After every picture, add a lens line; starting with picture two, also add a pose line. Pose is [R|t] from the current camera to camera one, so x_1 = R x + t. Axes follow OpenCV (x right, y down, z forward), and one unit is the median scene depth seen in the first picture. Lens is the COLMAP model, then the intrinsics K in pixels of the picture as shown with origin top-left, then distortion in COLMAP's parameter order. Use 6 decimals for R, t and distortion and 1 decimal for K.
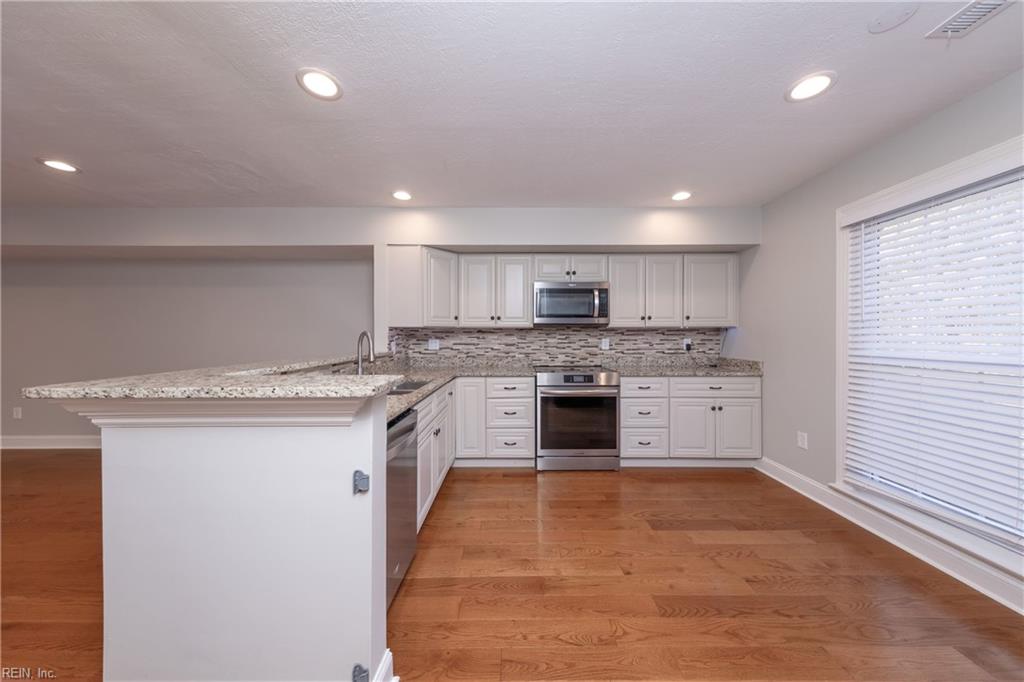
lens RADIAL K [[320.7, 0, 512.2], [0, 320.7, 334.3], [0, 0, 1]] dist [0.007994, 0.000069]
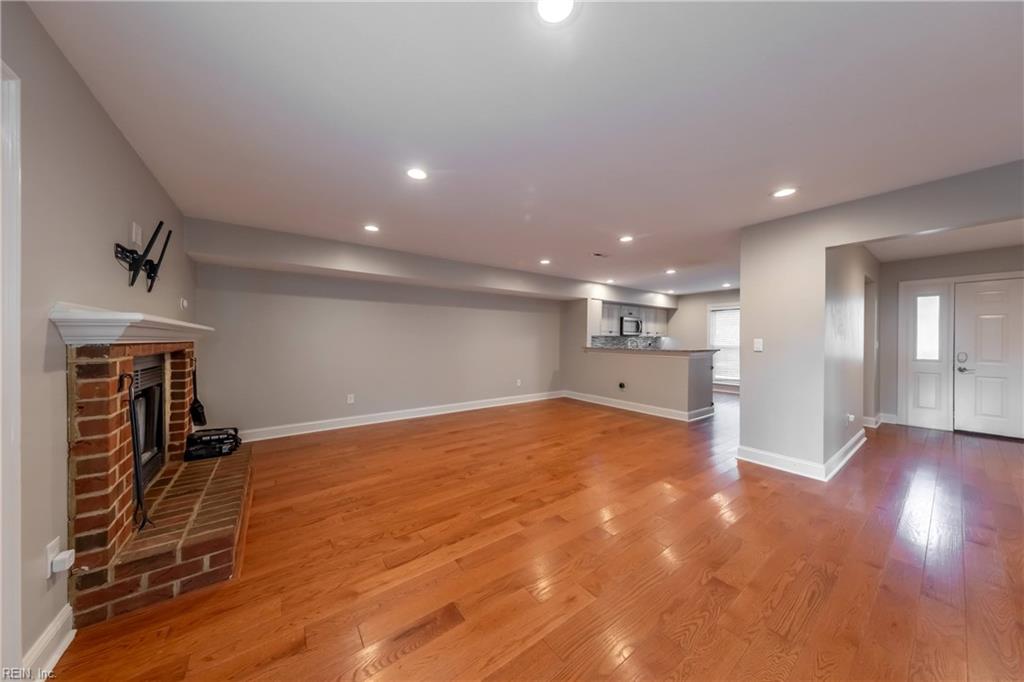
lens RADIAL K [[320.7, 0, 518.0], [0, 320.7, 339.2], [0, 0, 1]] dist [0.007994, 0.000069]
pose [[0.808520, 0.005161, 0.588446, -1.731546], [-0.011676, 0.999905, 0.007272, -0.008586], [-0.588353, -0.012750, 0.808504, -0.398884]]
